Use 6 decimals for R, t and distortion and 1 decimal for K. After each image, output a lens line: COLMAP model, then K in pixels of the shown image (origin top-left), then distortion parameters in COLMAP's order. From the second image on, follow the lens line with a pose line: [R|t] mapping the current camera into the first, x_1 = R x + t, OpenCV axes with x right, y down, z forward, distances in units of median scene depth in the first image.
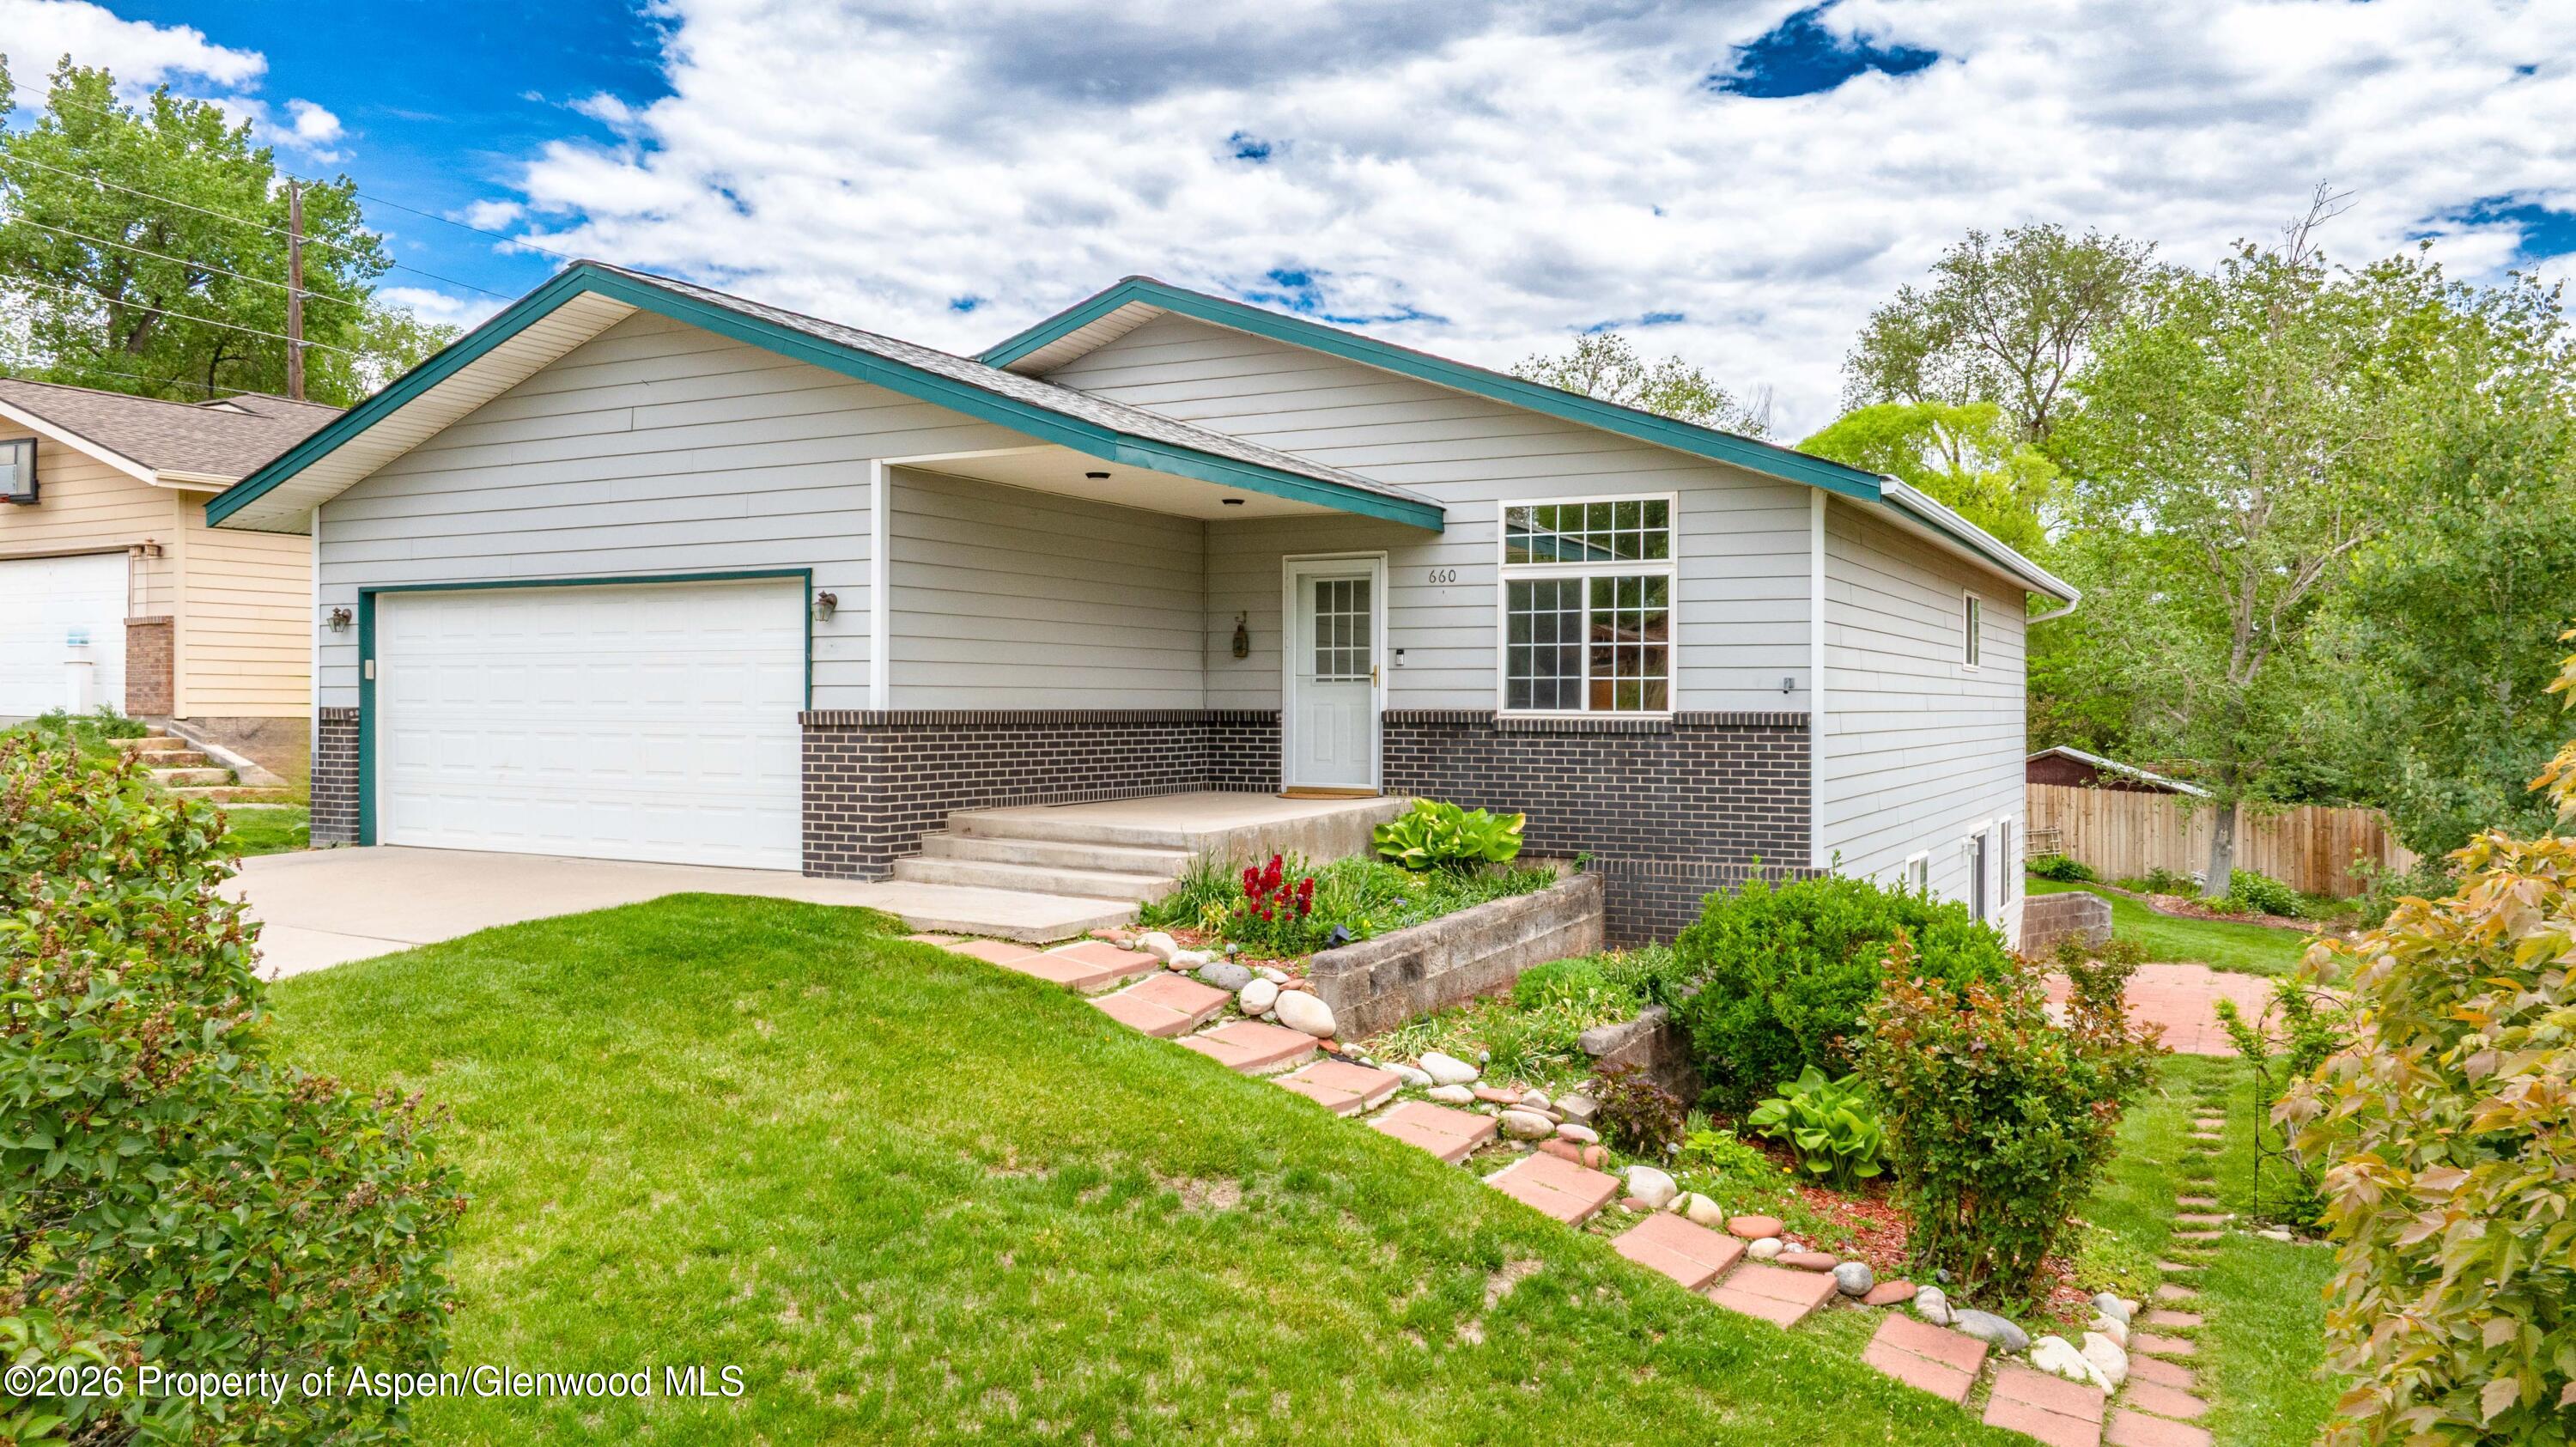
lens RADIAL K [[1917.1, 0, 1333.1], [0, 1917.1, 748.7], [0, 0, 1]] dist [-0.023925, 0.011237]
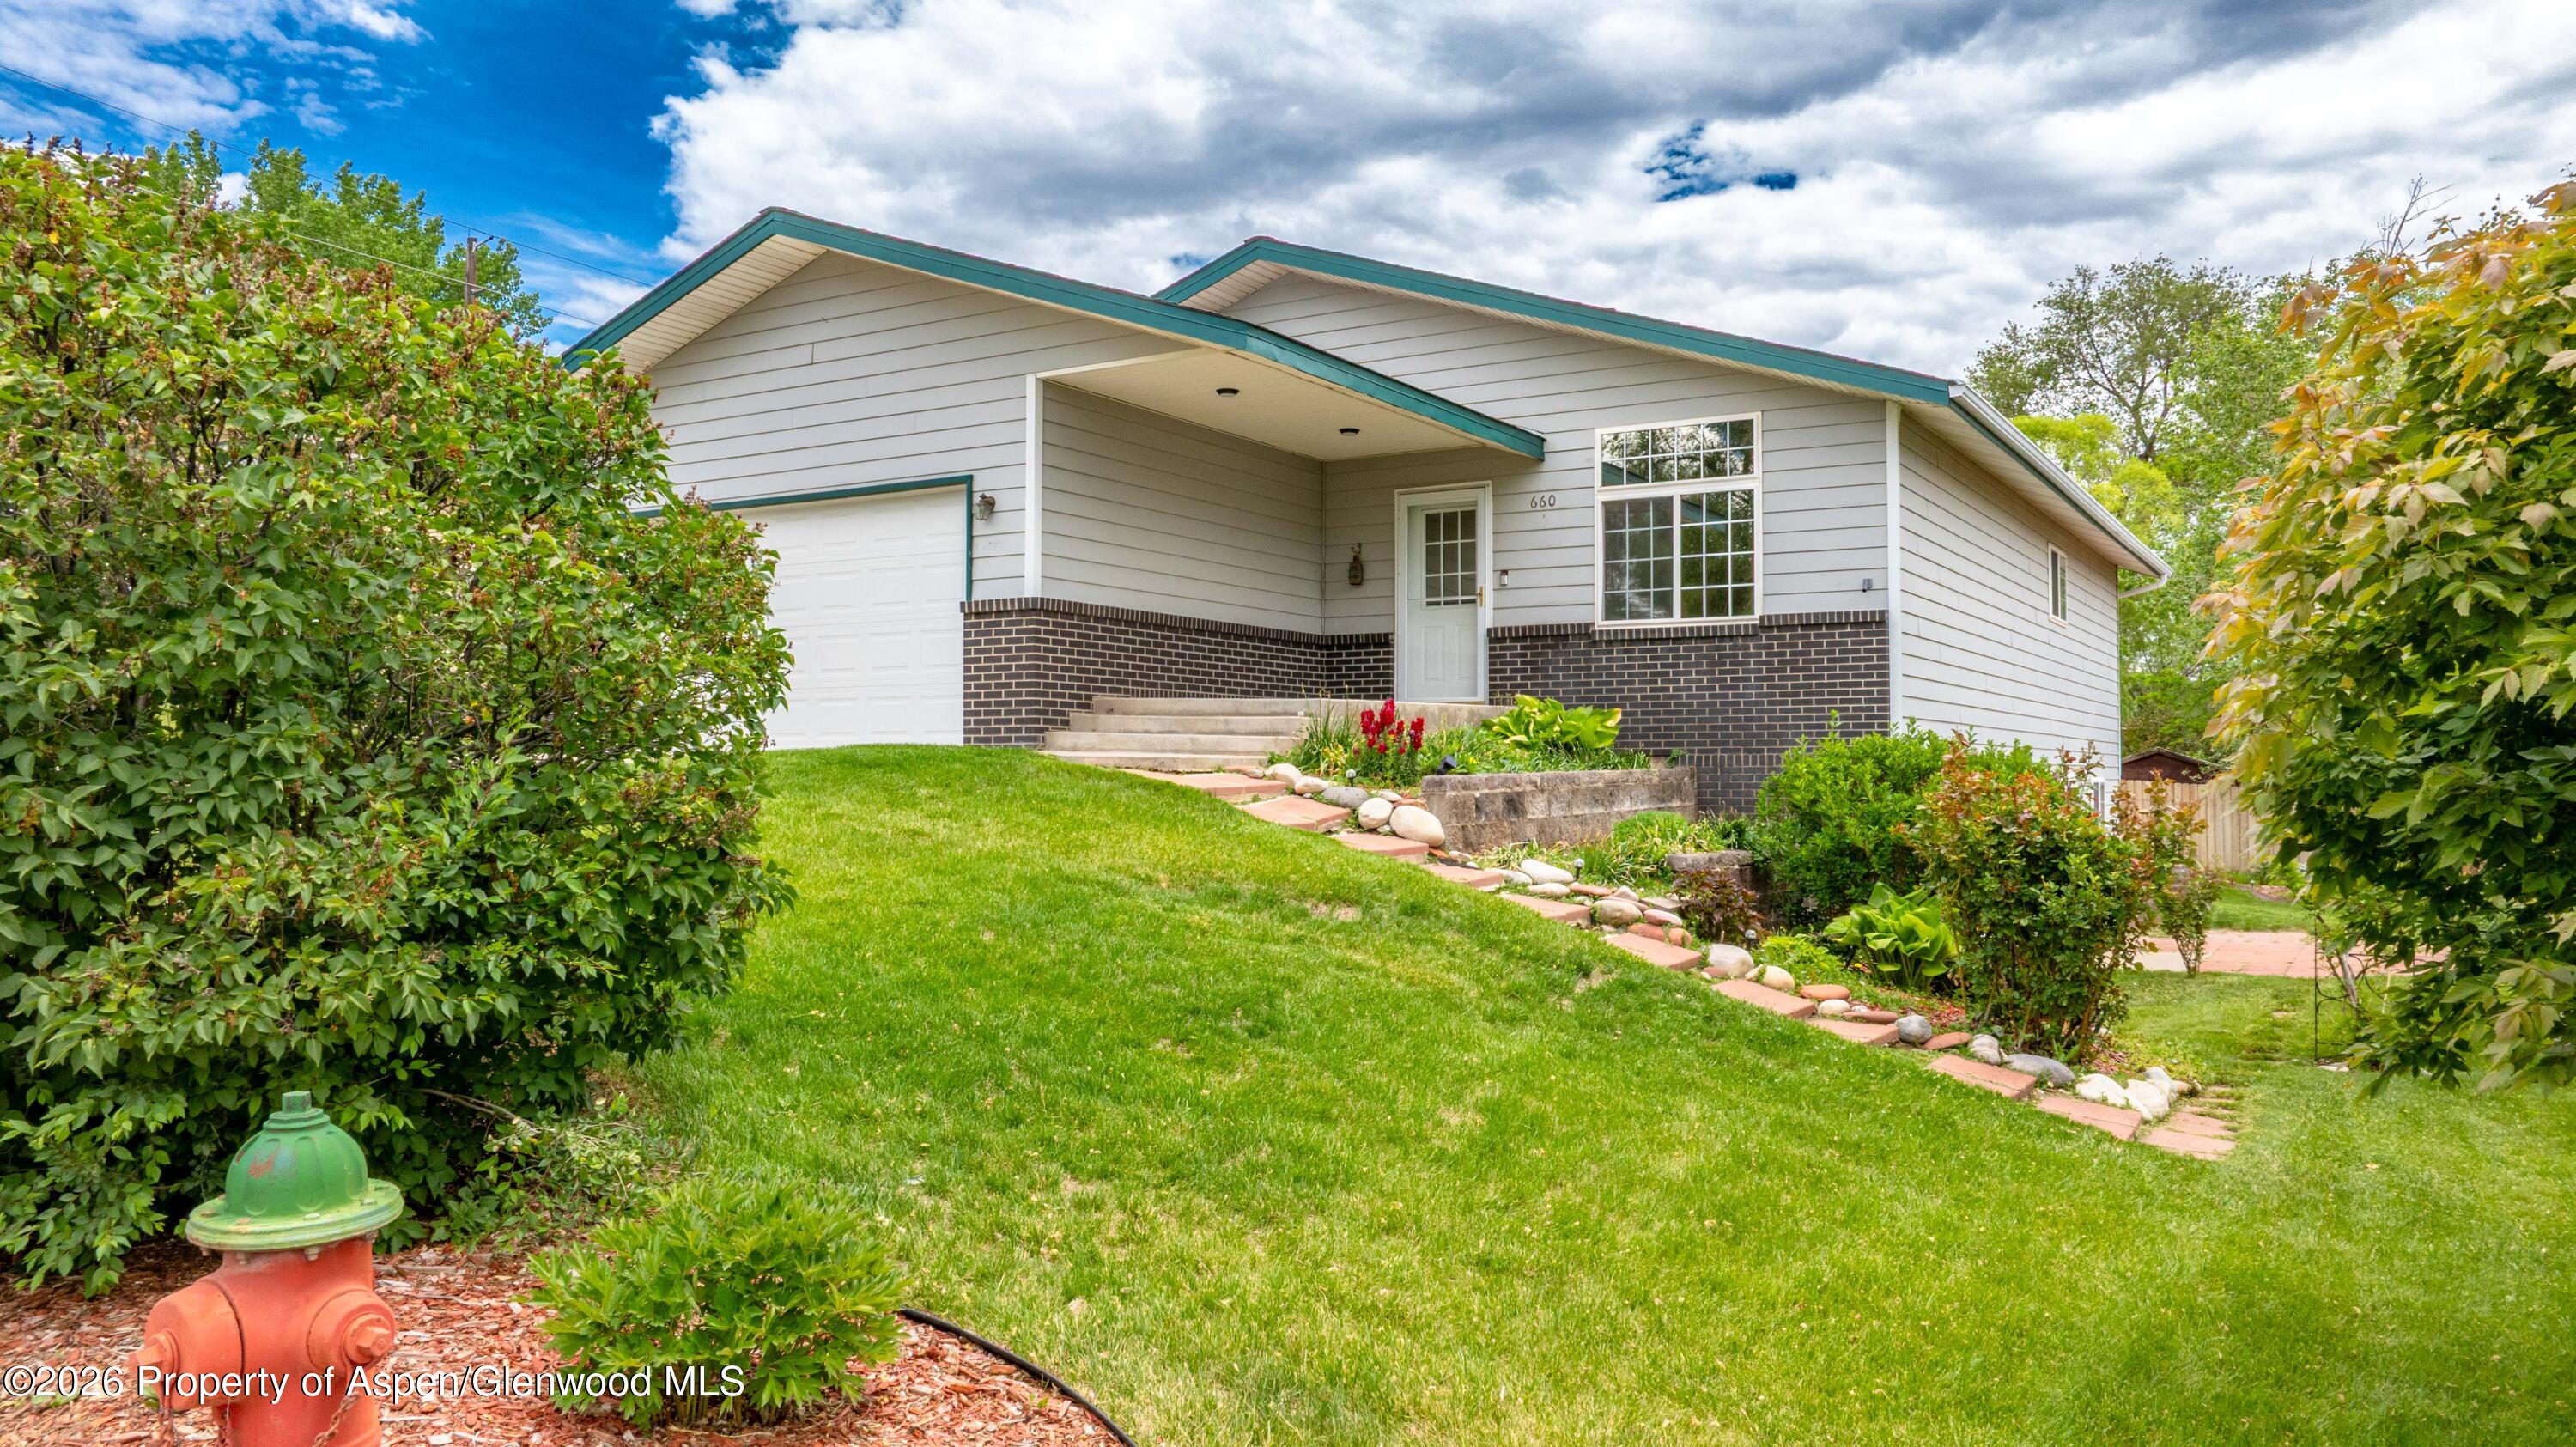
lens RADIAL K [[1917.1, 0, 1313.7], [0, 1917.1, 748.3], [0, 0, 1]] dist [-0.023925, 0.011237]
pose [[0.997735, -0.003194, -0.067184, 0.000241], [0.000469, 0.999178, -0.040539, 0.098738], [0.067258, 0.040415, 0.996917, -0.083047]]
